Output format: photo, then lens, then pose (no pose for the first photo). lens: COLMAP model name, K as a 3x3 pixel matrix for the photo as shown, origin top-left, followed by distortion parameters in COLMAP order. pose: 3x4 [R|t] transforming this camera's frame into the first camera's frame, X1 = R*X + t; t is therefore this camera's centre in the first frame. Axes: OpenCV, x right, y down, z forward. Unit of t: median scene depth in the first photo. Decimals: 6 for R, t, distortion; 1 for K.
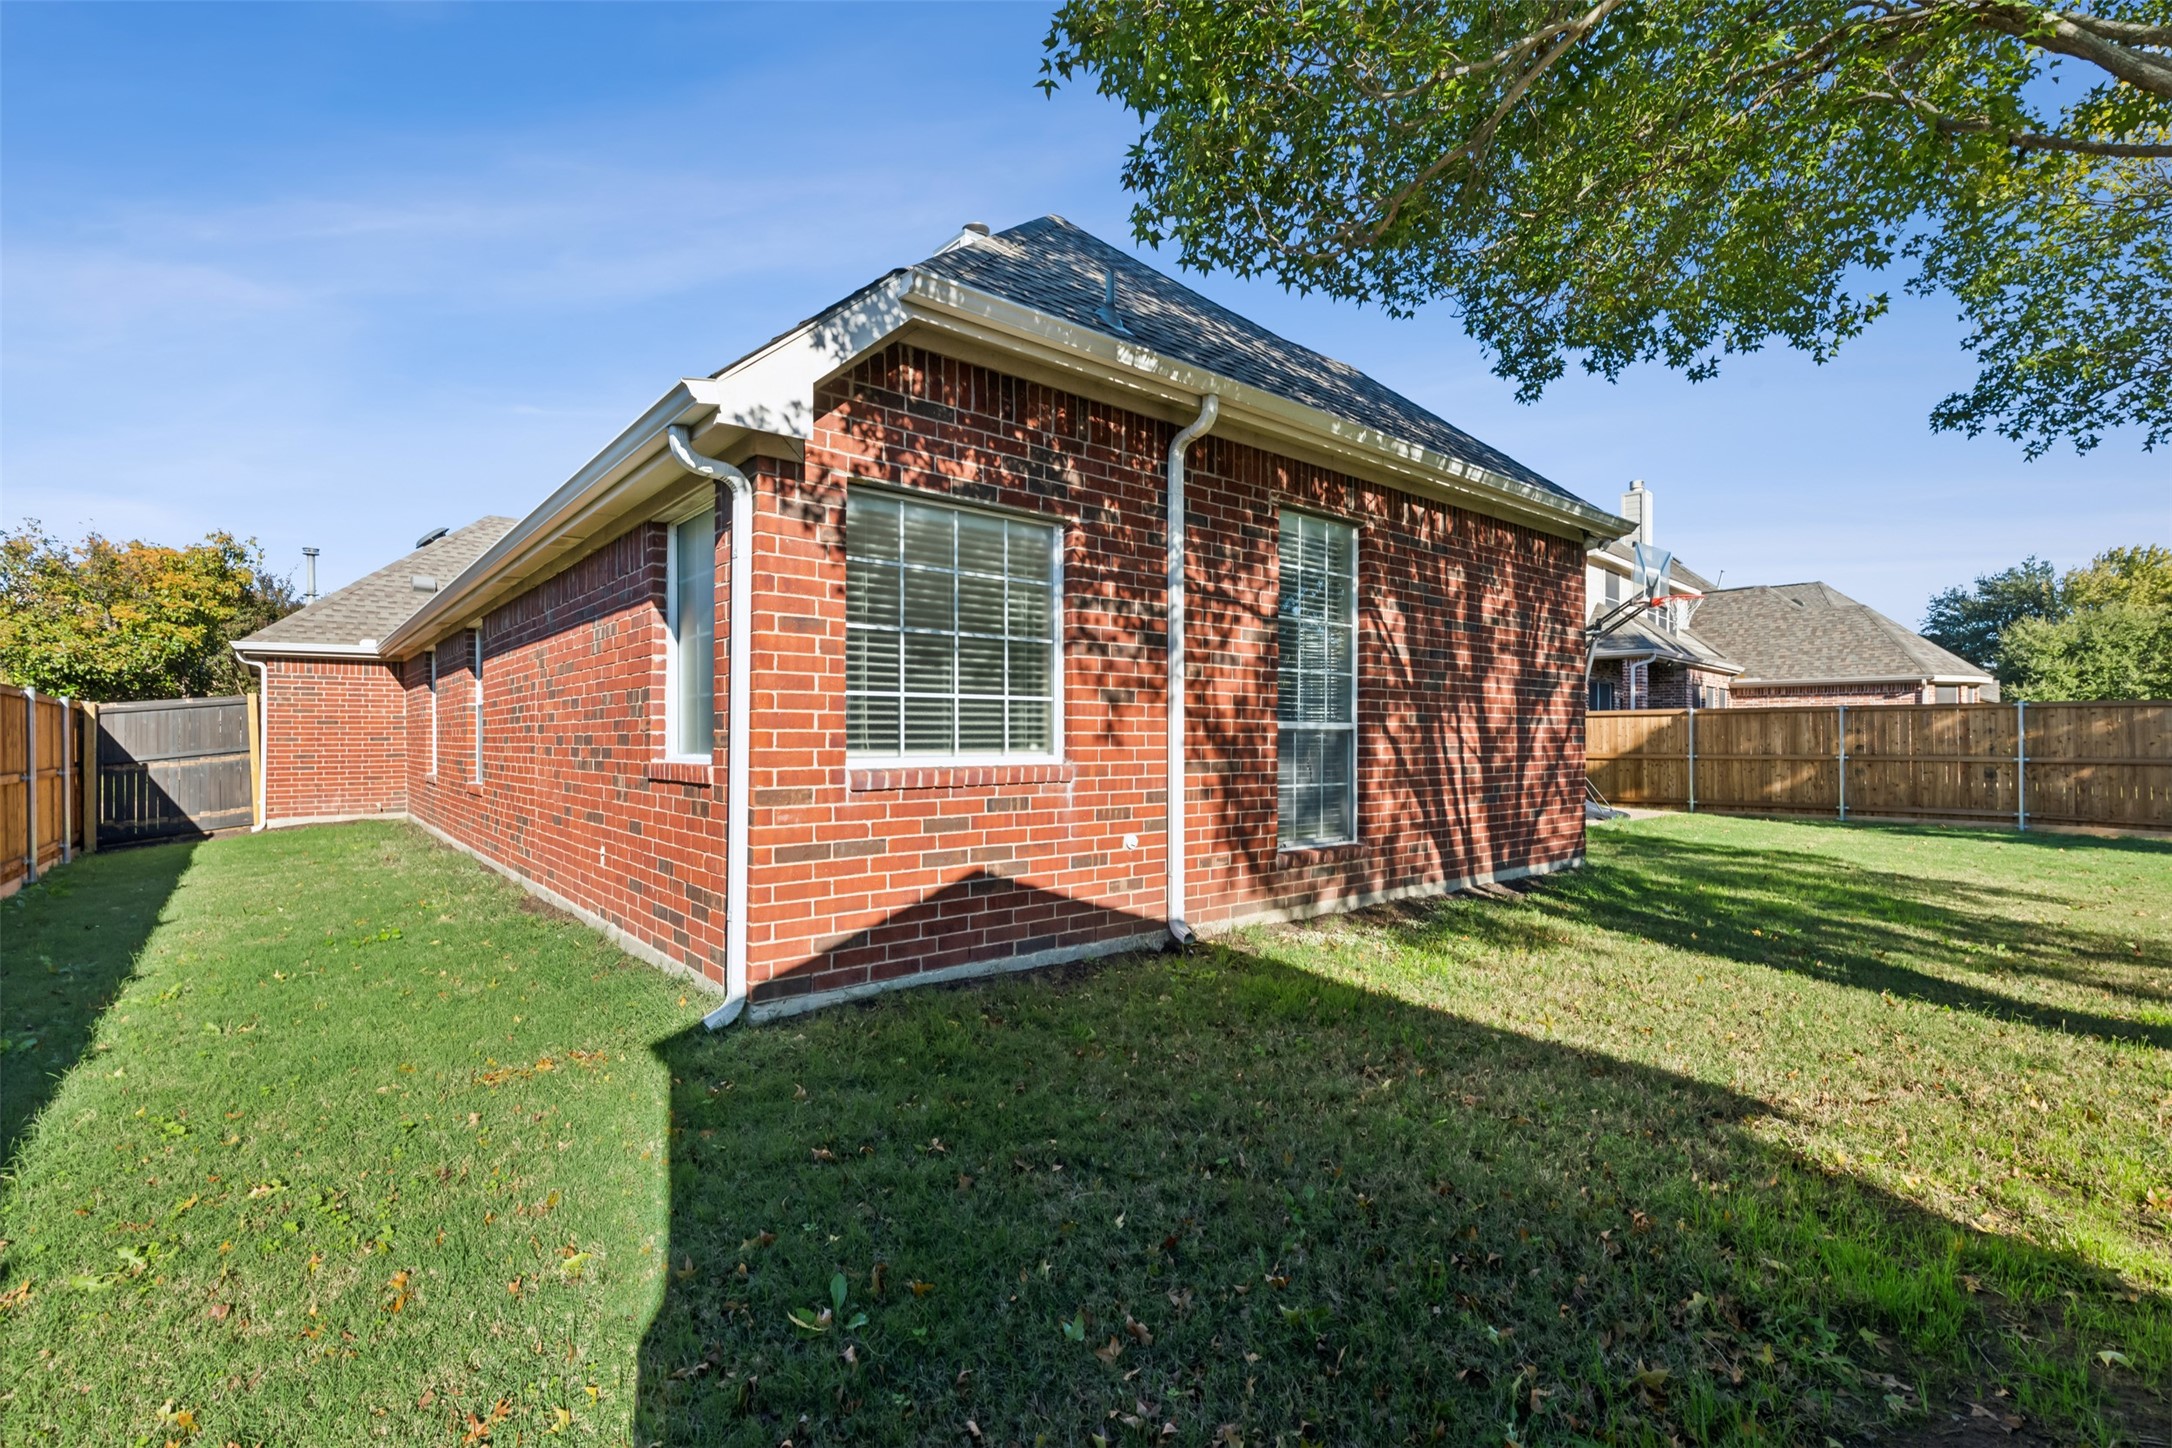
lens RADIAL K [[969.2, 0, 1083.3], [0, 969.2, 742.4], [0, 0, 1]] dist [-0.000174, -0.000103]
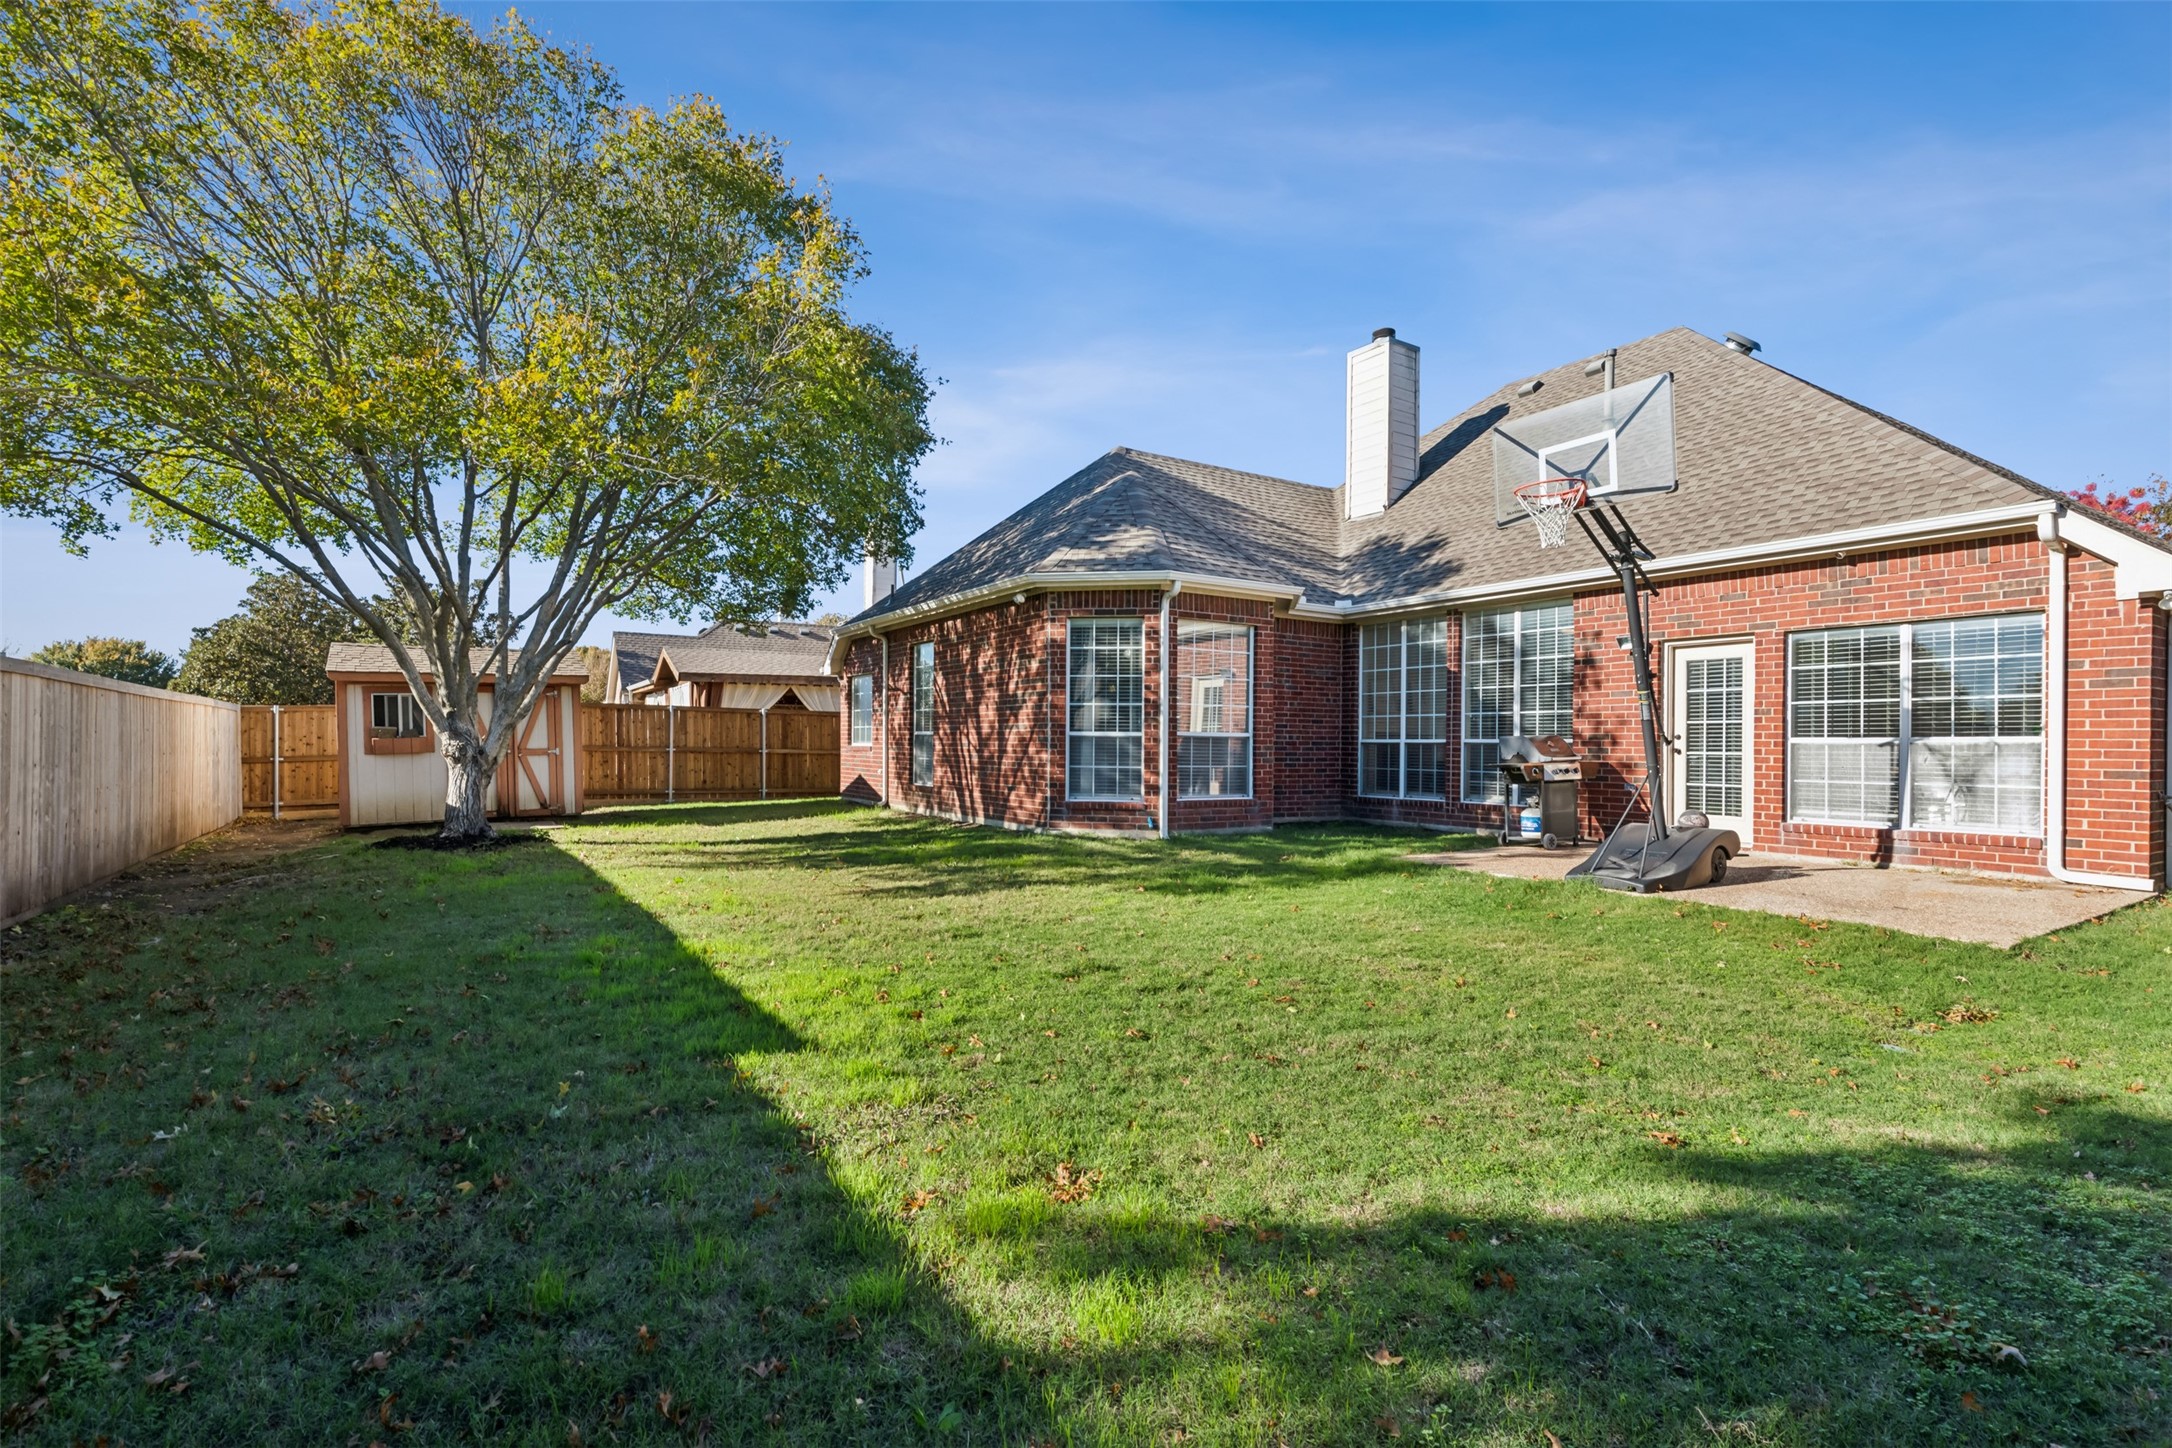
lens RADIAL K [[969.2, 0, 1083.3], [0, 969.2, 742.4], [0, 0, 1]] dist [-0.000174, -0.000103]
pose [[-0.128866, -0.001382, -0.991661, 1.938088], [-0.012967, 0.999916, 0.000291, -0.002212], [0.991577, 0.012897, -0.128873, 1.297853]]
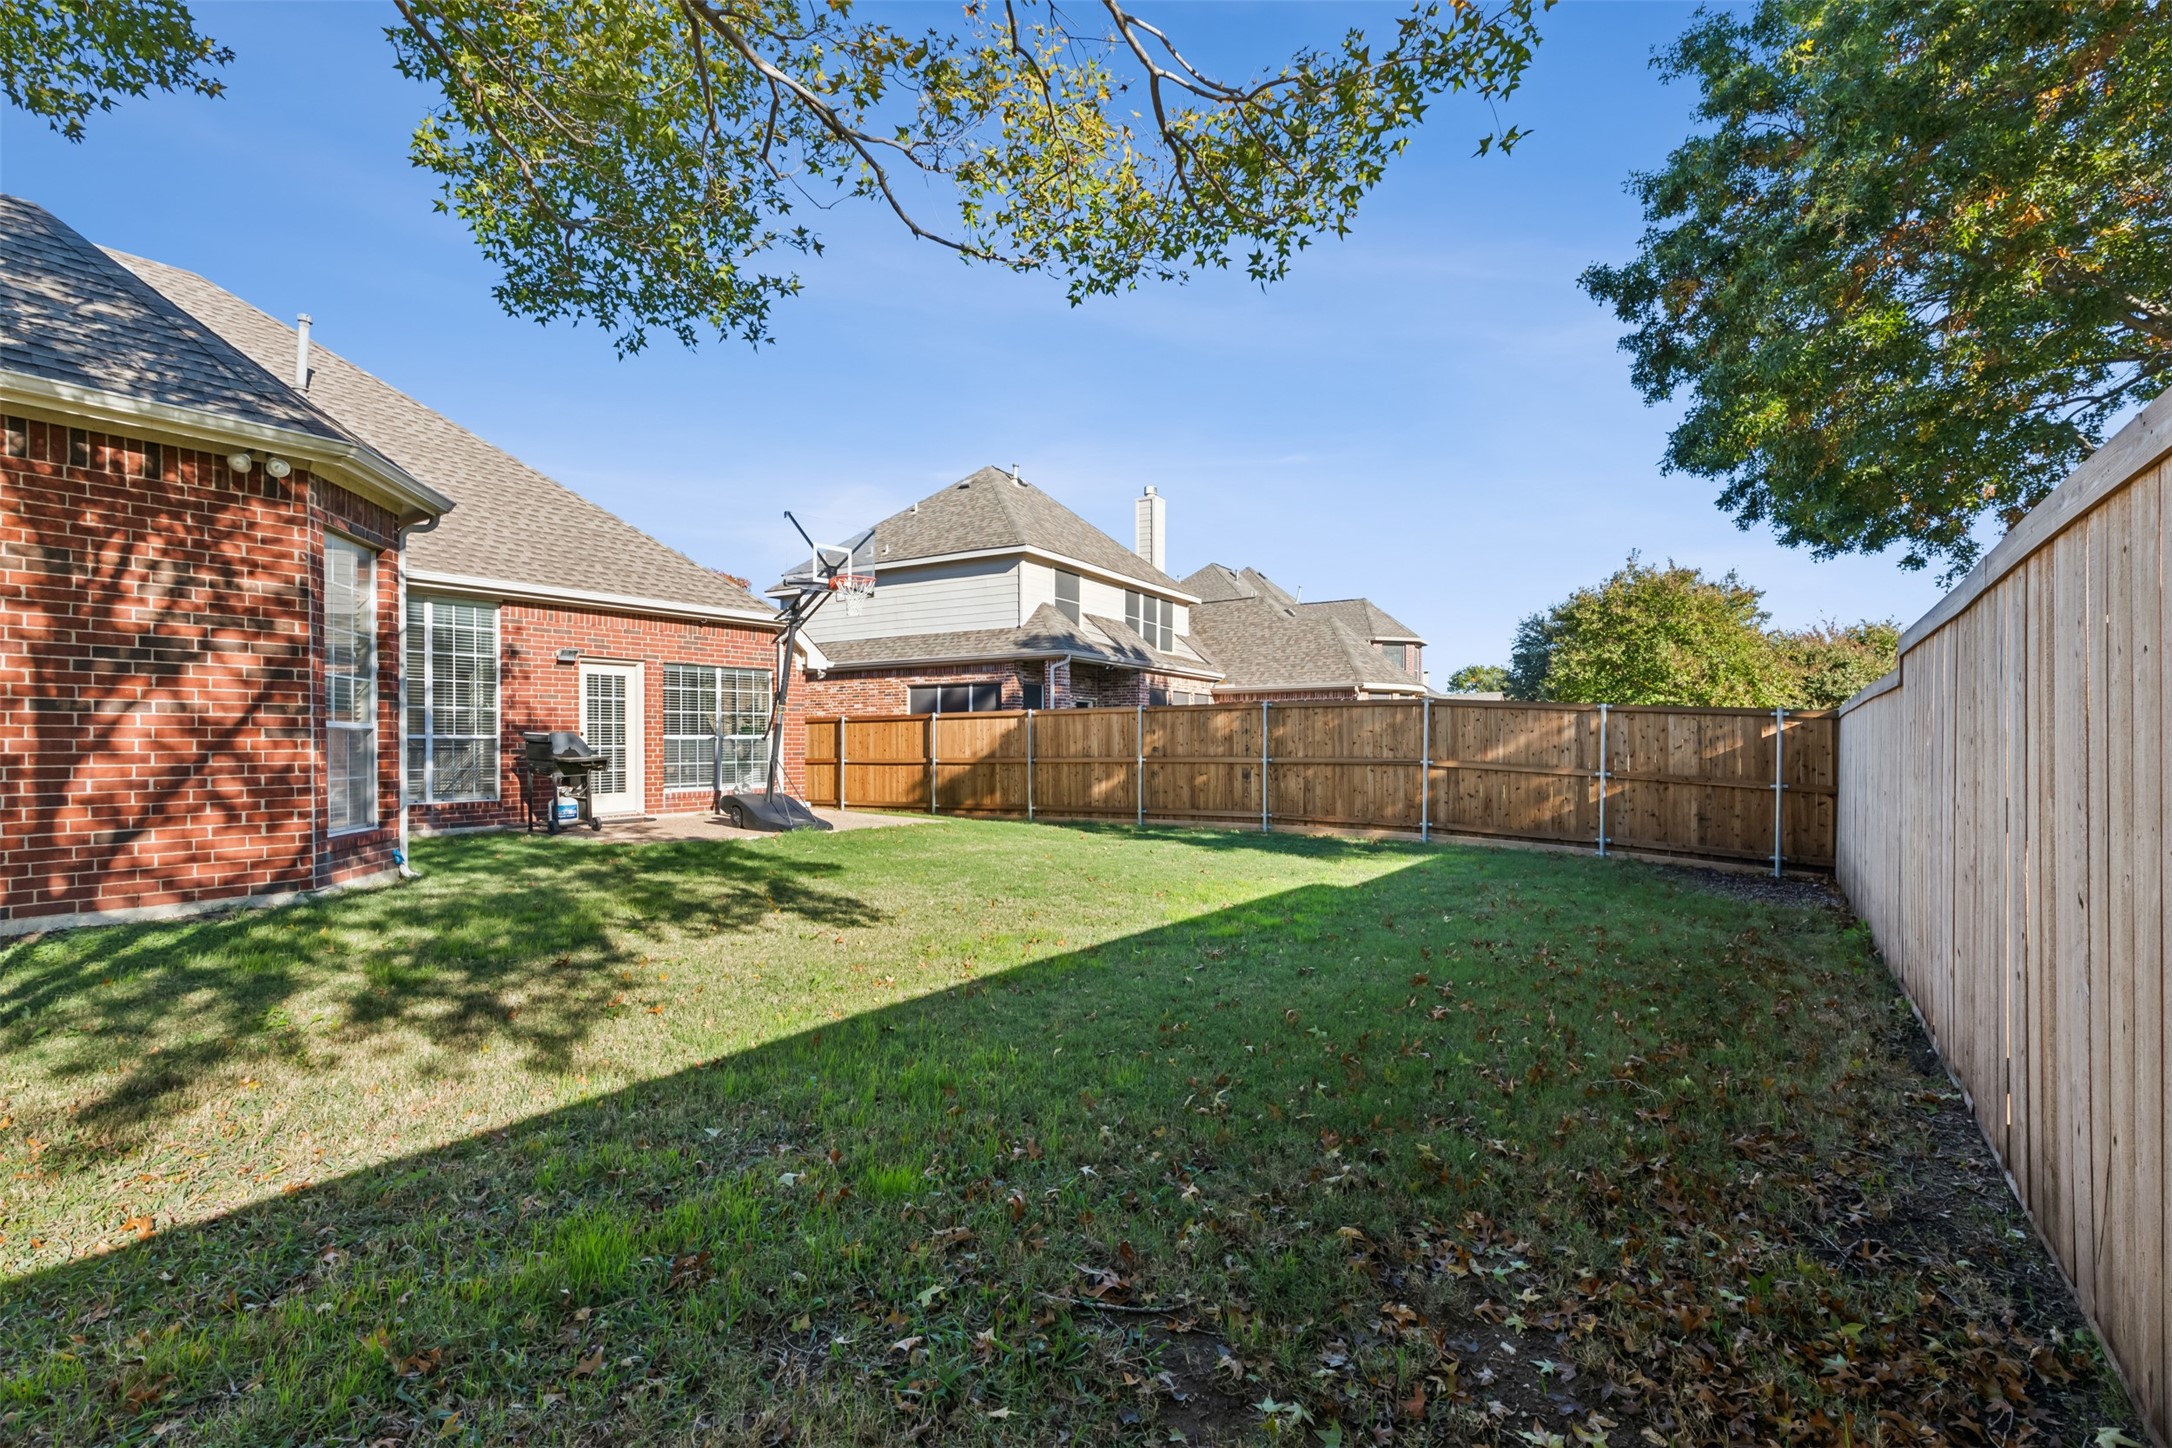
lens RADIAL K [[1015.9, 0, 1090.6], [0, 1015.9, 743.8], [0, 0, 1]] dist [-0.003785, -0.000442]
pose [[0.963220, -0.002778, 0.268701, 0.942204], [0.006339, 0.999903, -0.012384, 0.023877], [-0.268640, 0.013632, 0.963144, 0.091268]]
